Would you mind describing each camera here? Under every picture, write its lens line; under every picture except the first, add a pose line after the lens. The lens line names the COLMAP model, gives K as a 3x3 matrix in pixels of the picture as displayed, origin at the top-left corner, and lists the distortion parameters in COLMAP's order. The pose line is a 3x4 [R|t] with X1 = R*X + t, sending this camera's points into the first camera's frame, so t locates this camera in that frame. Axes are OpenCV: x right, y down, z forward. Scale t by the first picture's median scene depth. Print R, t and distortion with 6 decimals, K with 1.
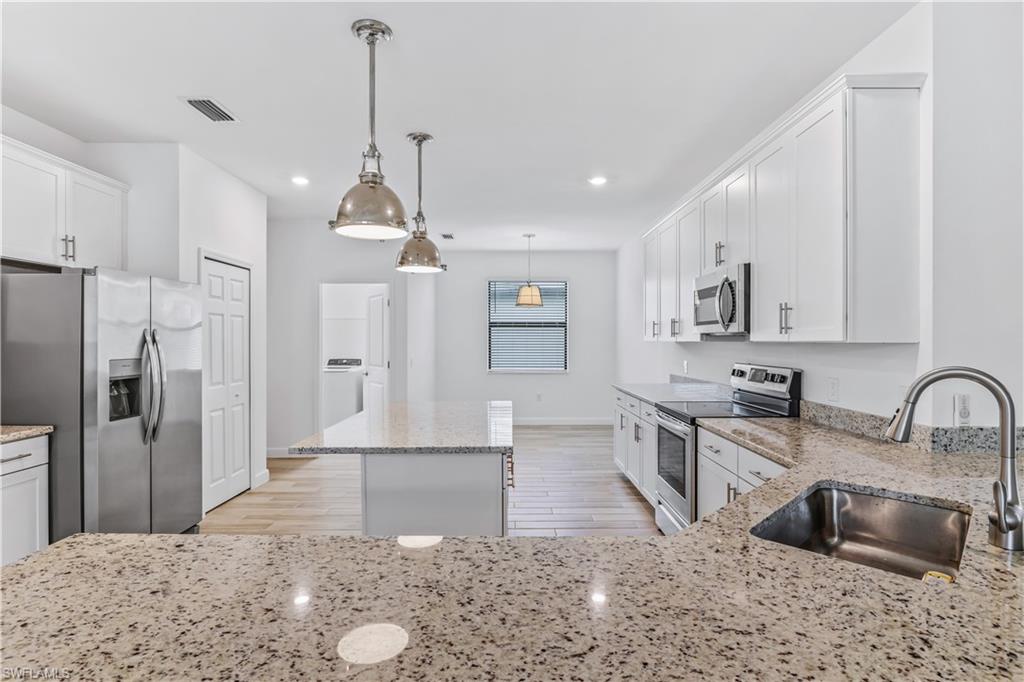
lens RADIAL K [[504.0, 0, 514.0], [0, 504.0, 345.3], [0, 0, 1]] dist [-0.021295, 0.000238]
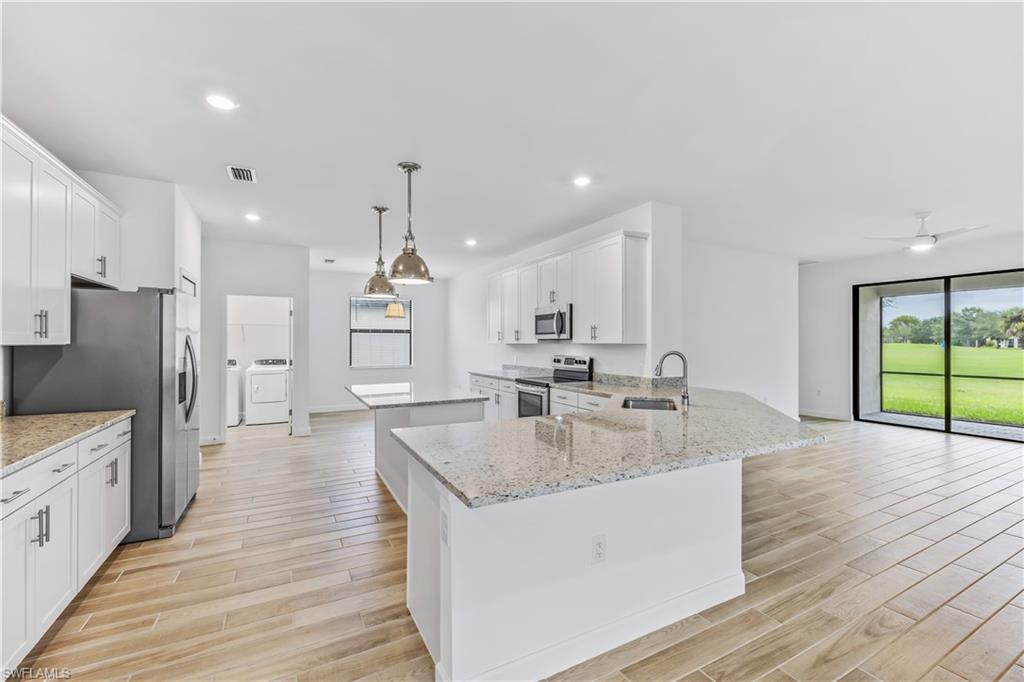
lens RADIAL K [[428.9, 0, 512.0], [0, 428.9, 341.0], [0, 0, 1]] dist [-0.001120, -0.000295]
pose [[0.889061, 0.000944, 0.457788, -0.494827], [0.005476, 0.999904, -0.012699, 0.002865], [-0.457757, 0.013797, 0.888971, -0.379730]]
